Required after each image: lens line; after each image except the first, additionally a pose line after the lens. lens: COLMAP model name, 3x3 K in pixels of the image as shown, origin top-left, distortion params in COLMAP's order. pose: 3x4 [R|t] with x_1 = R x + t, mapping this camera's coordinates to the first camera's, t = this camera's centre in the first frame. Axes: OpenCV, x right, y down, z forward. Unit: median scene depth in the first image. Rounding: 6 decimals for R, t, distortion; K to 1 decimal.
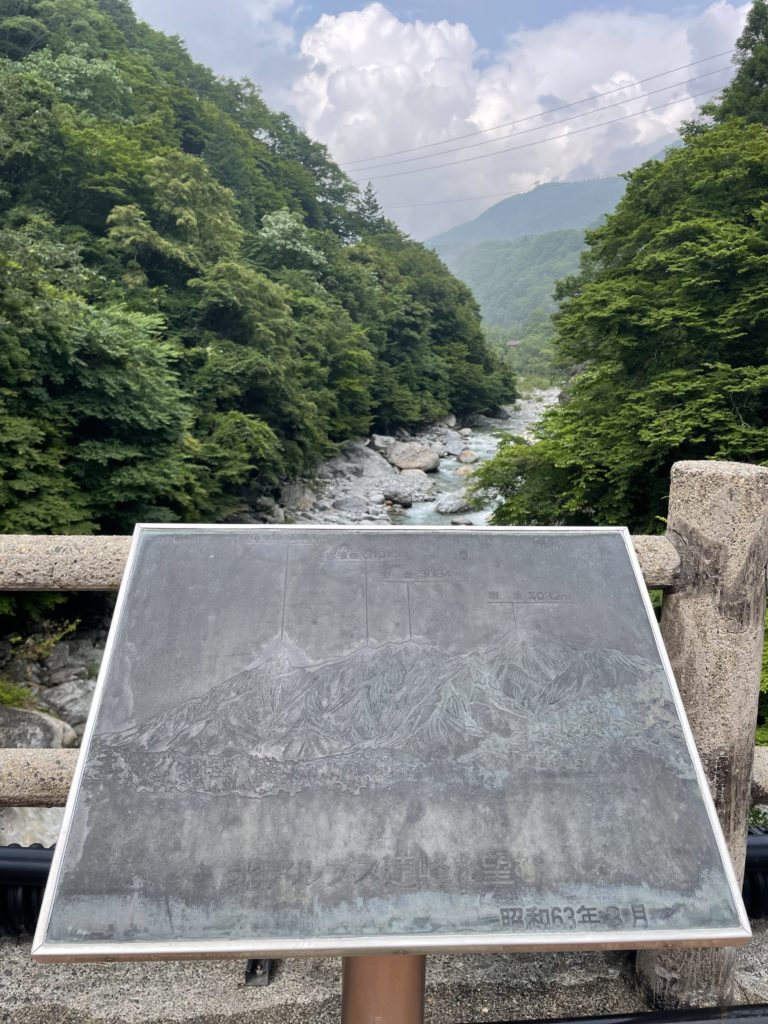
lens RADIAL K [[782.1, 0, 388.7], [0, 782.1, 517.8], [0, 0, 1]] dist [0.072997, -0.046932]
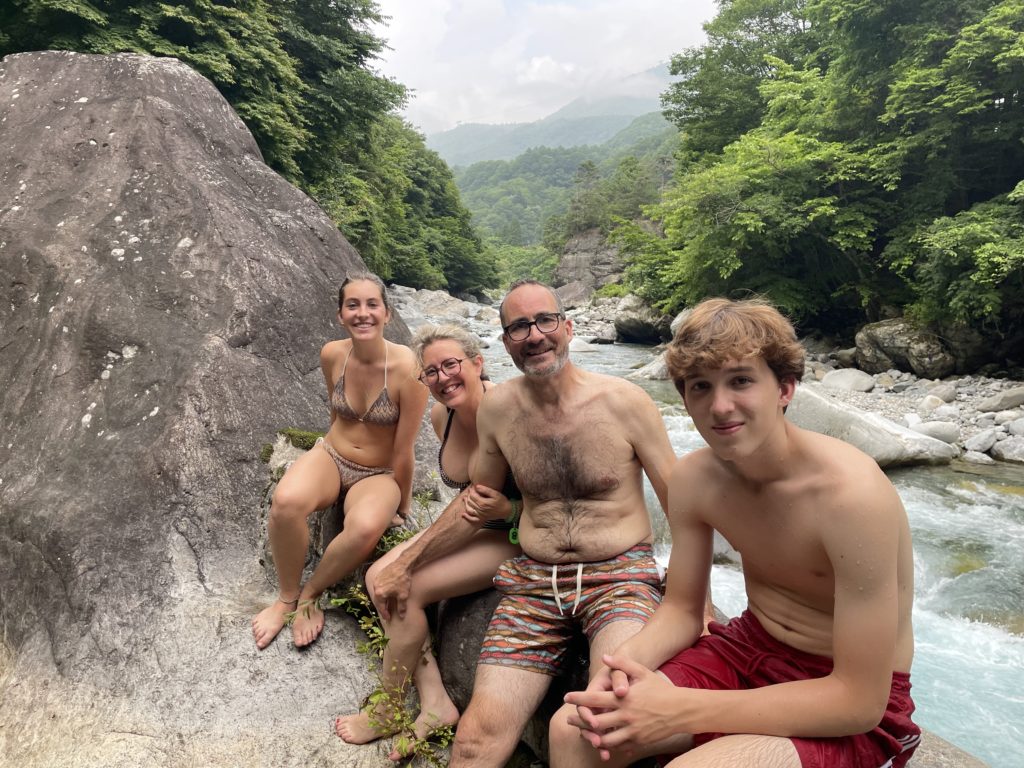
lens RADIAL K [[782.1, 0, 517.5], [0, 782.1, 385.8], [0, 0, 1]] dist [0.072997, -0.046932]
pose [[0.967019, -0.010491, 0.254487, -0.146759], [0.030674, 0.996676, -0.075471, 0.109118], [-0.252849, 0.080788, 0.964127, 0.134046]]
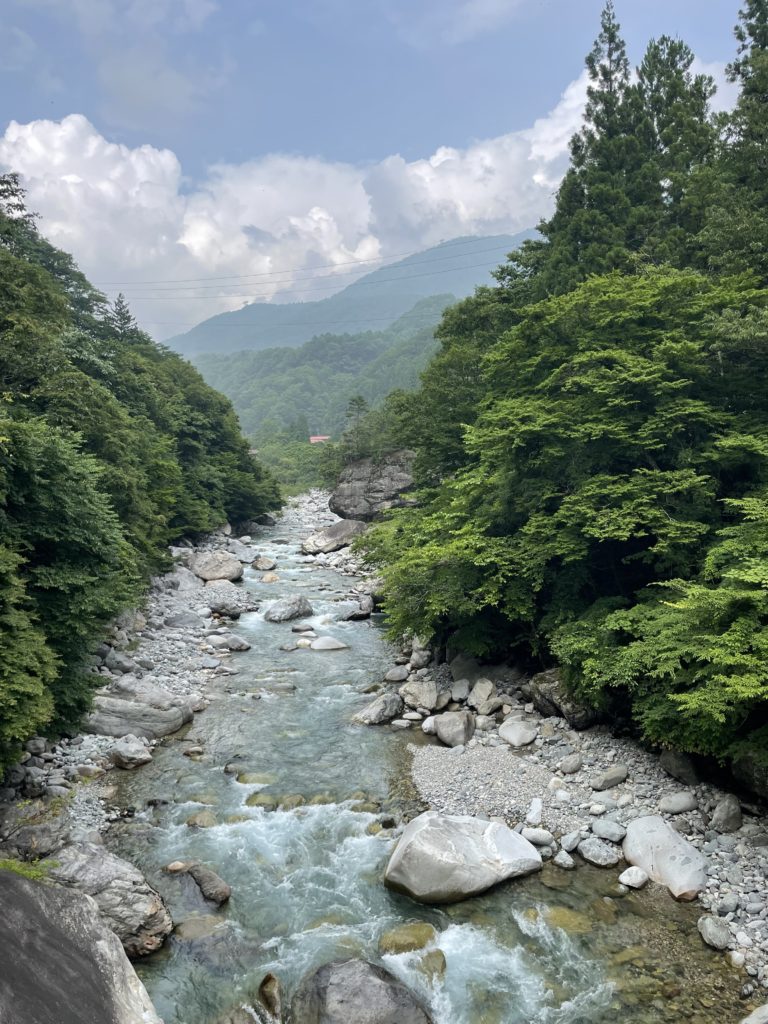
lens RADIAL K [[782.1, 0, 381.2], [0, 782.1, 532.4], [0, 0, 1]] dist [0.072997, -0.046932]
pose [[0.941724, -0.043966, 0.333501, -0.126188], [0.082351, 0.991386, -0.101843, -0.005310], [-0.326151, 0.123373, 0.937232, 0.014632]]
